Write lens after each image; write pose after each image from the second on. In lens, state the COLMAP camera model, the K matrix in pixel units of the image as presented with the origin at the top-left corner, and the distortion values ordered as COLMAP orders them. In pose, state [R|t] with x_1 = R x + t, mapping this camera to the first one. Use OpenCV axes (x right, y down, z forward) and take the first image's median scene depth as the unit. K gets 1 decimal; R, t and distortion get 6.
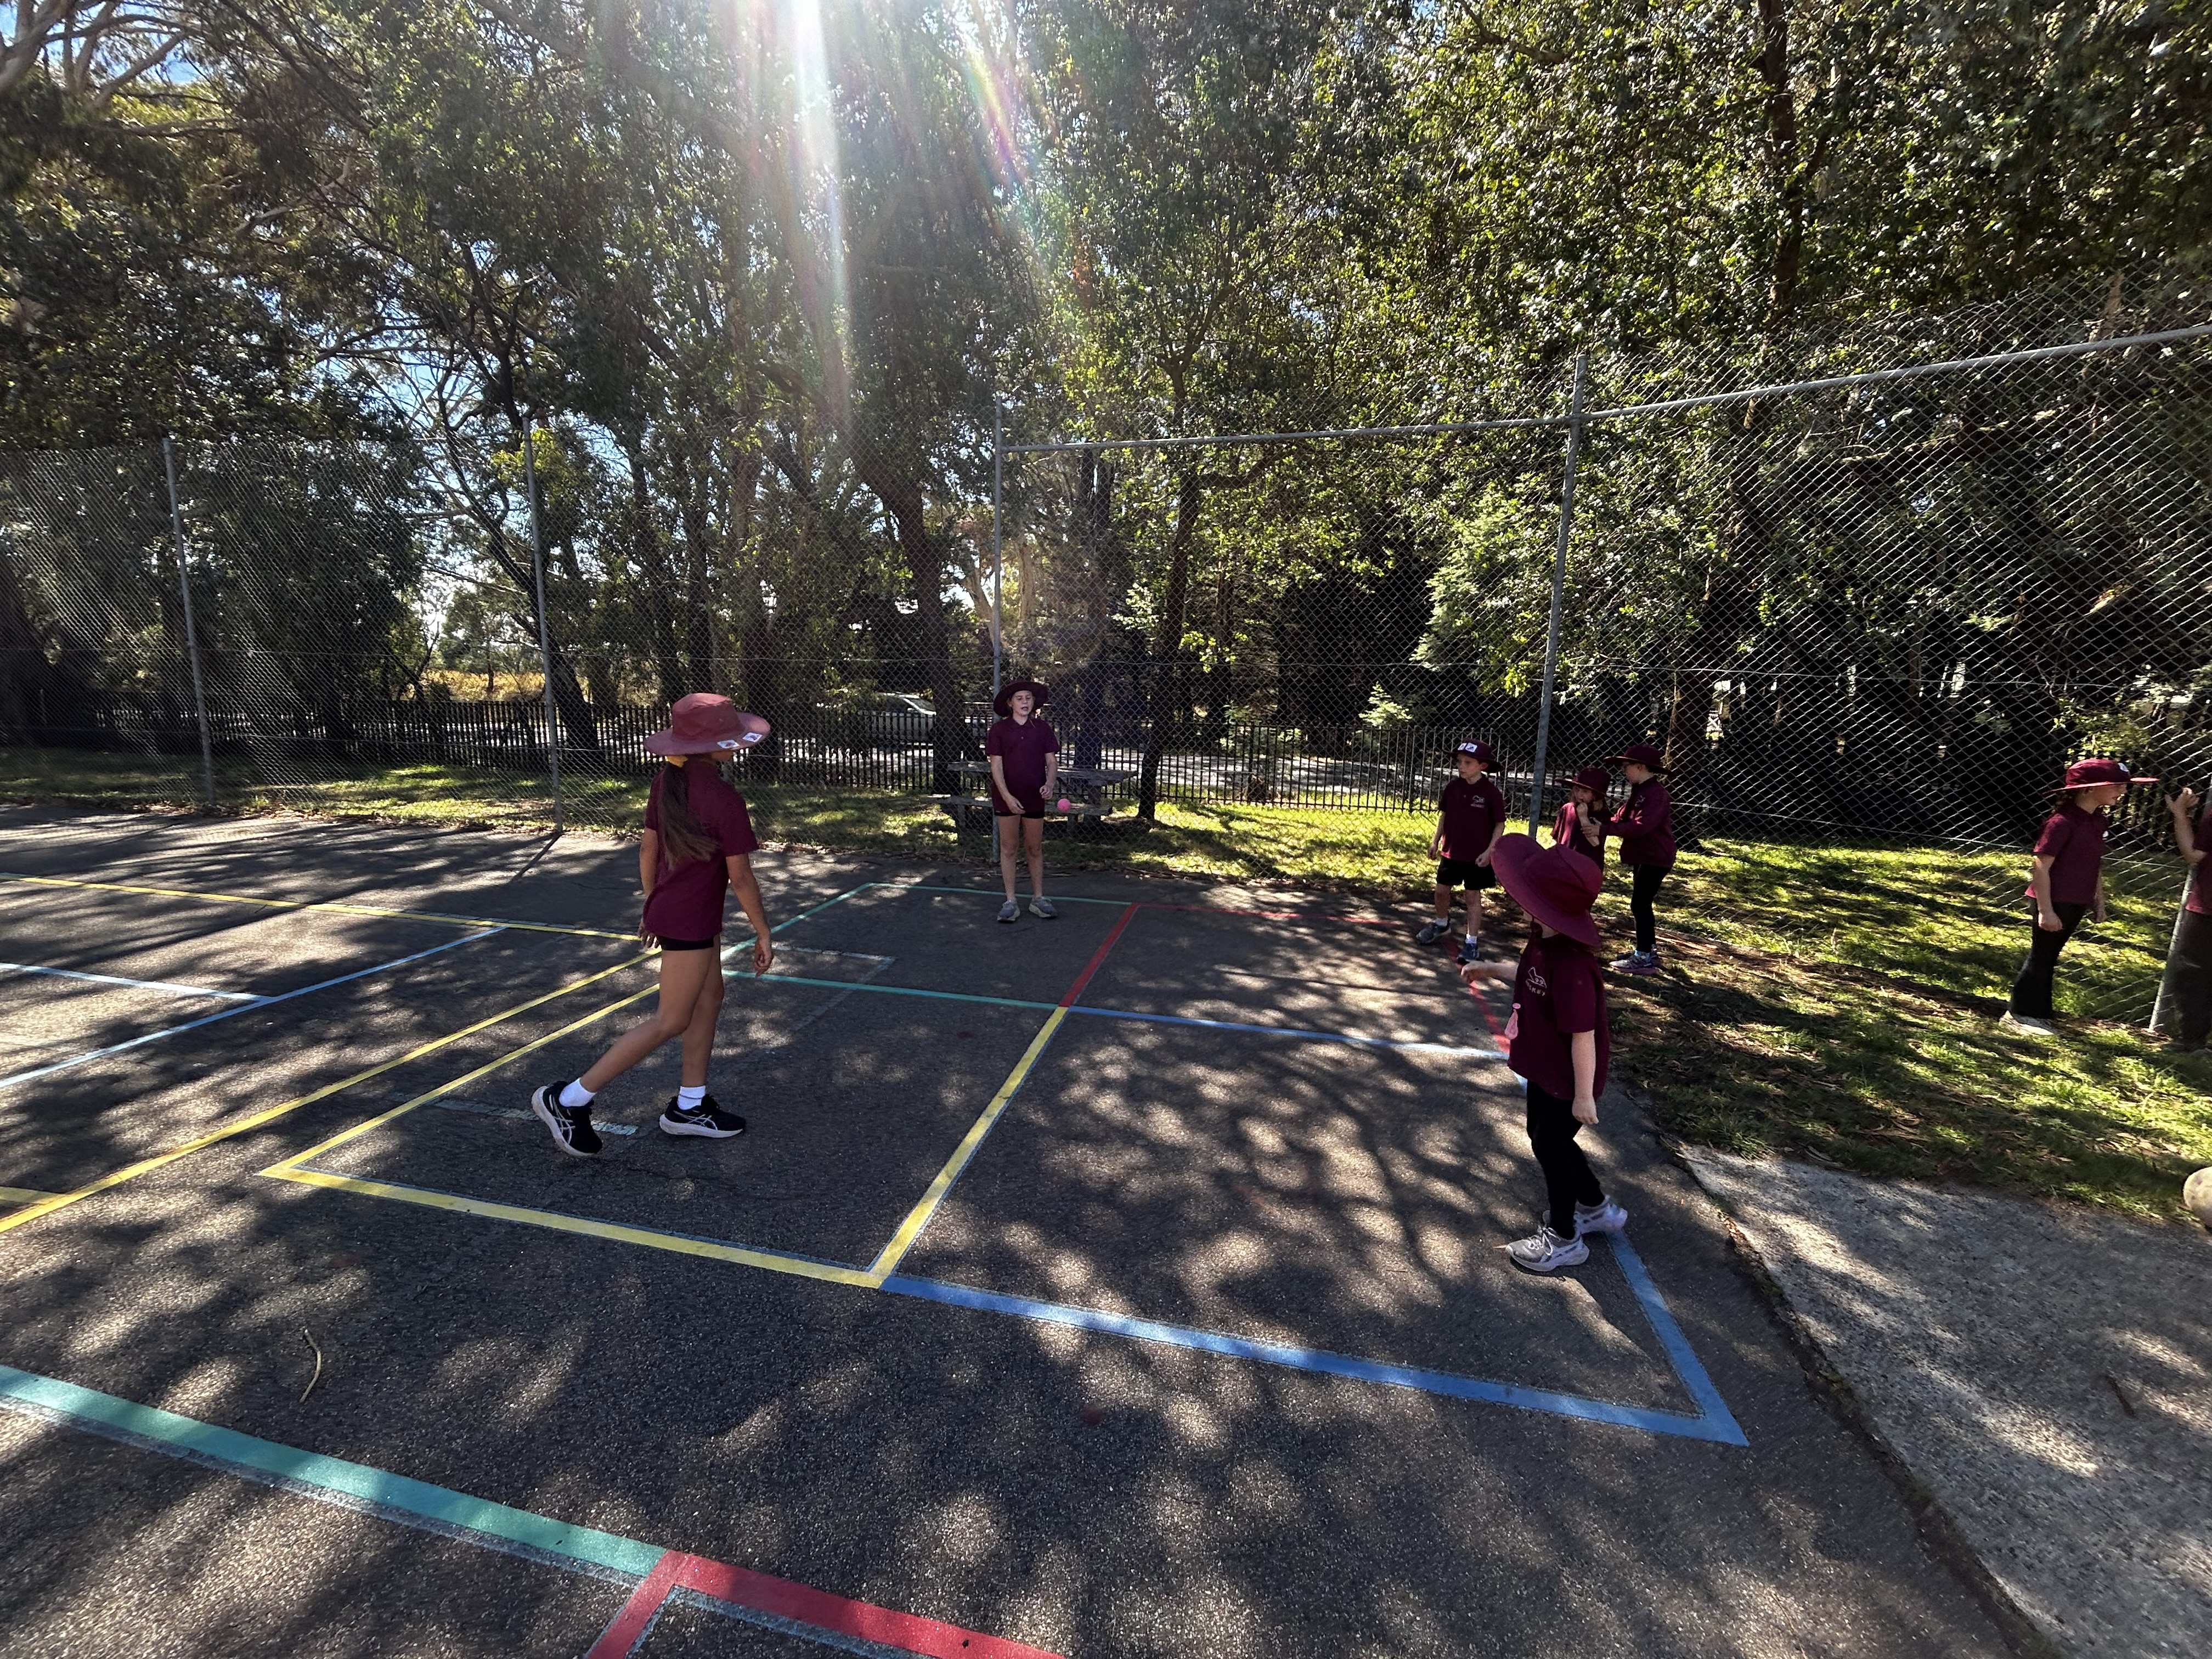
lens RADIAL K [[882.2, 0, 1106.0], [0, 882.2, 829.5], [0, 0, 1]] dist [-0.000576, -0.000015]
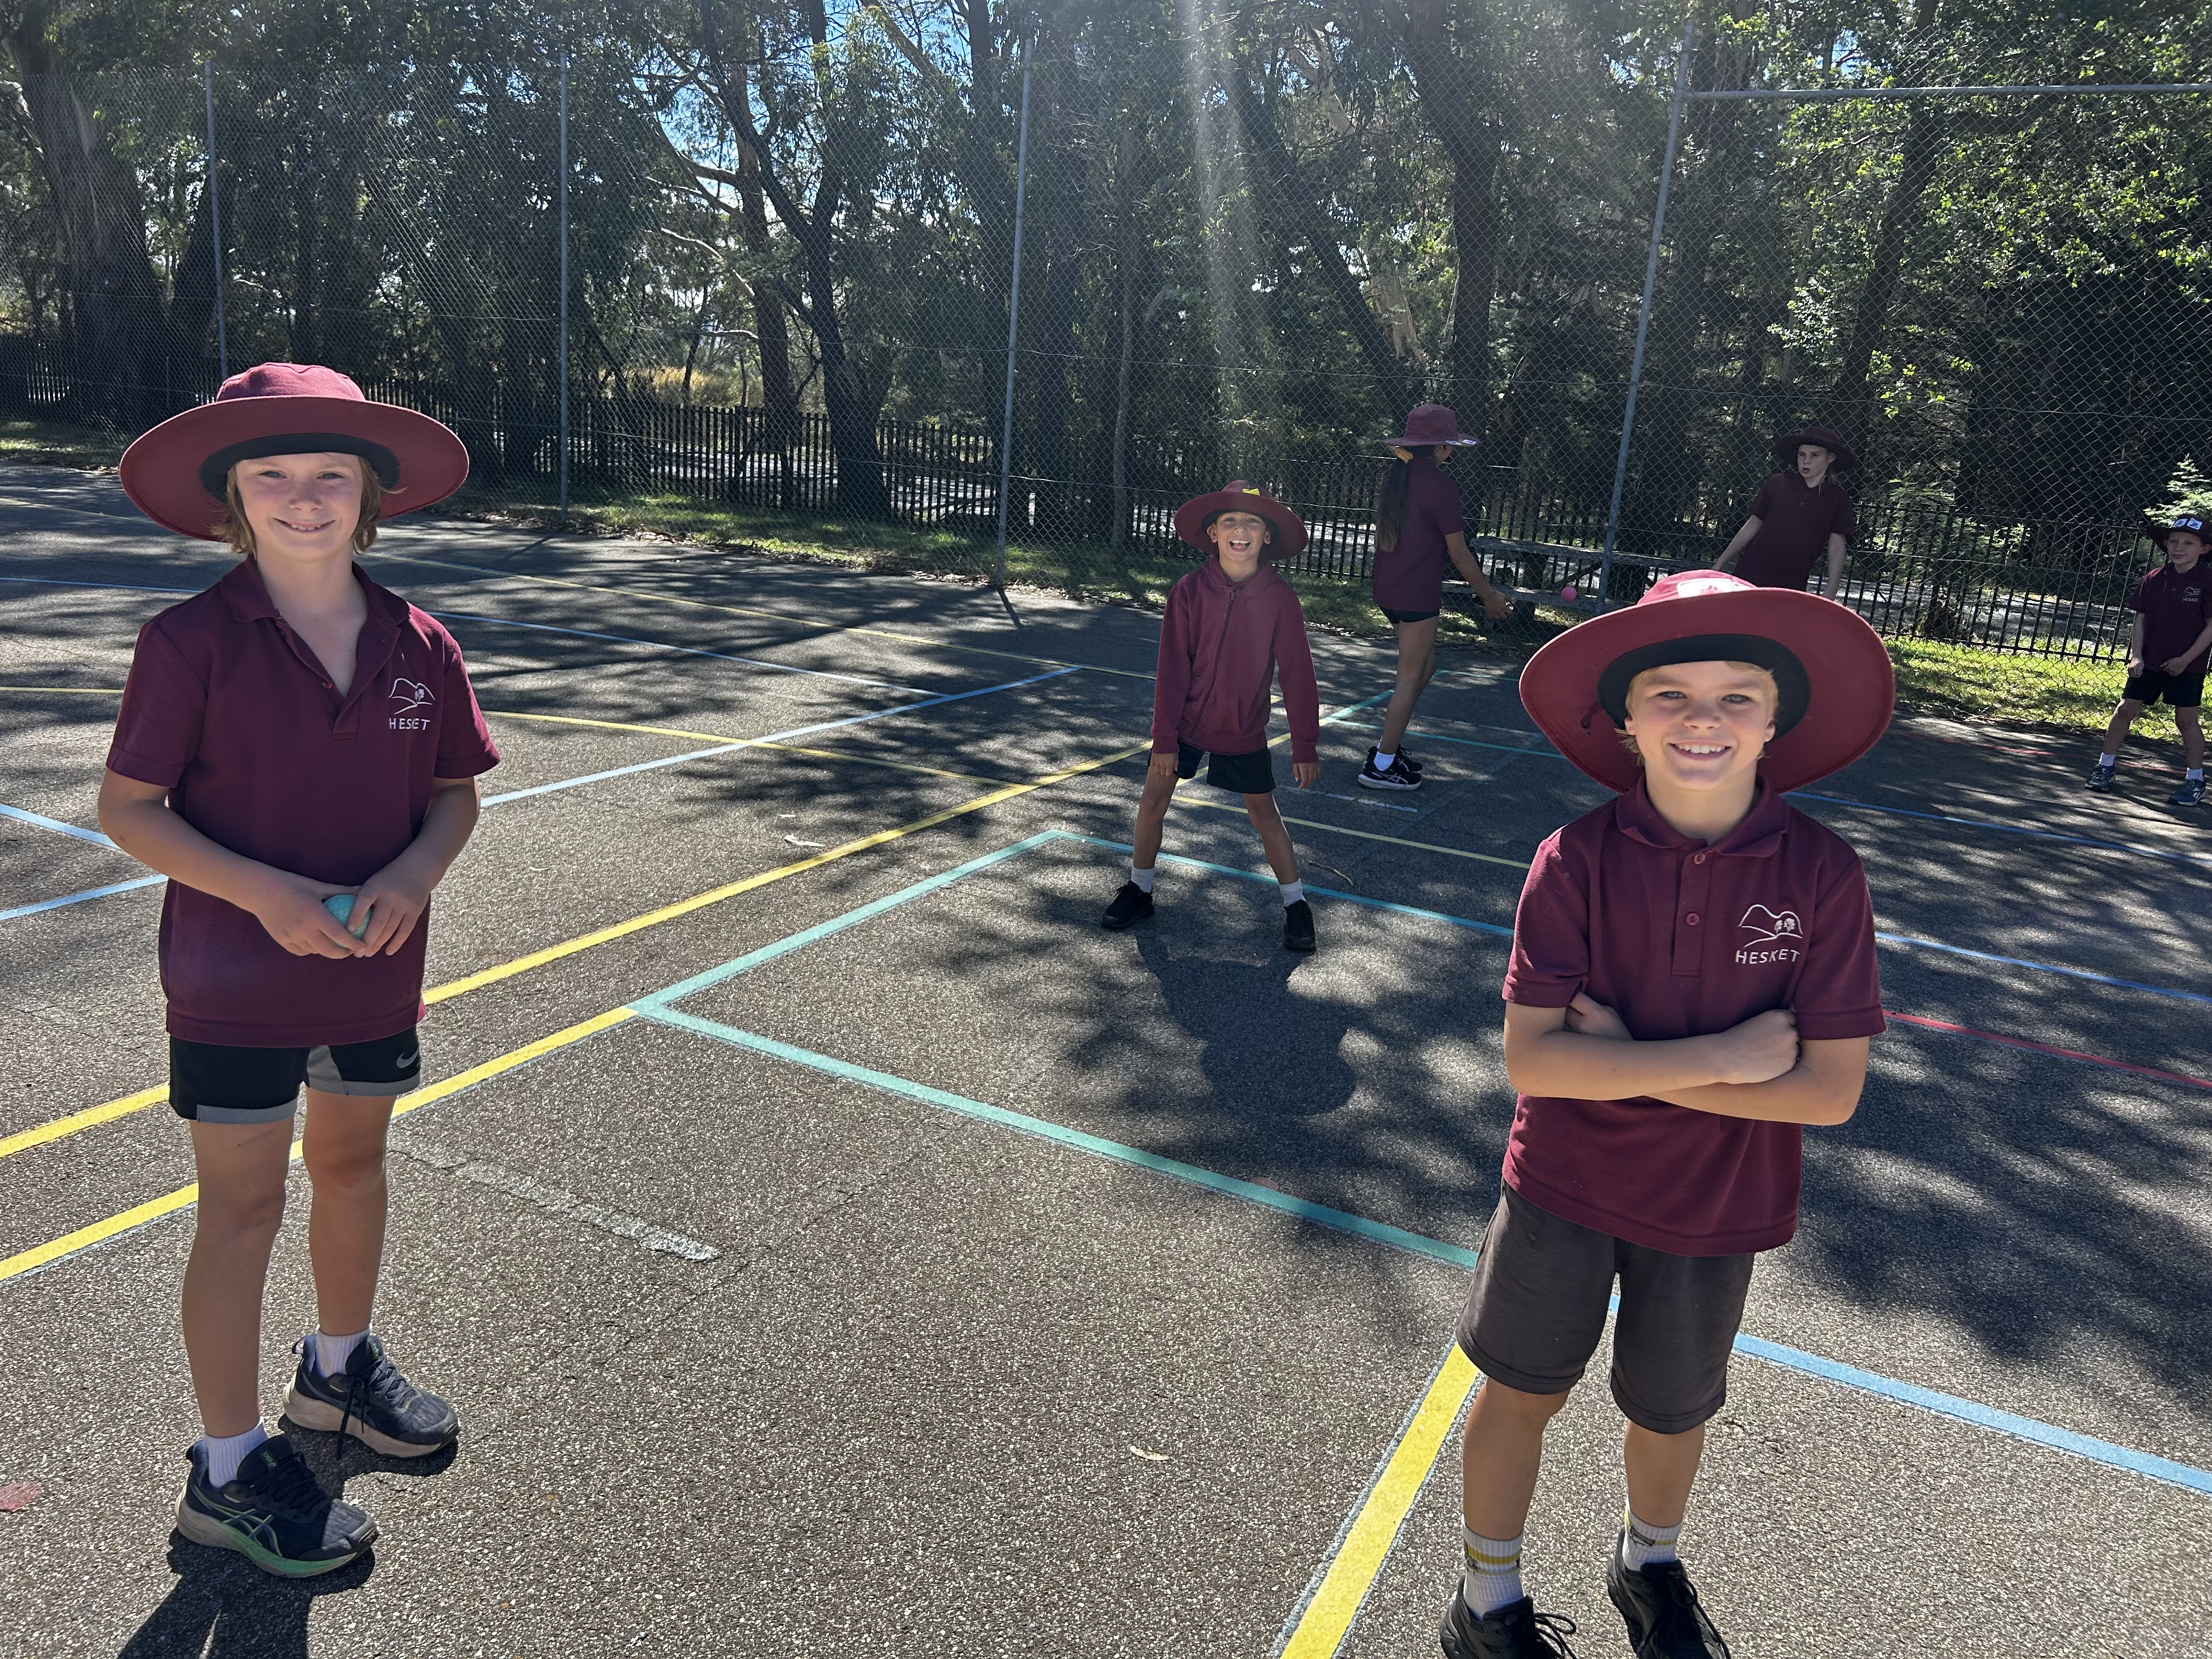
lens RADIAL K [[1667.7, 0, 1106.0], [0, 1667.7, 829.5], [0, 0, 1]] dist [0.086598, -0.100125]
pose [[0.967592, 0.112025, -0.226309, -0.275933], [-0.095788, 0.992057, 0.081535, 0.148558], [0.233645, -0.057215, 0.970637, -0.722718]]
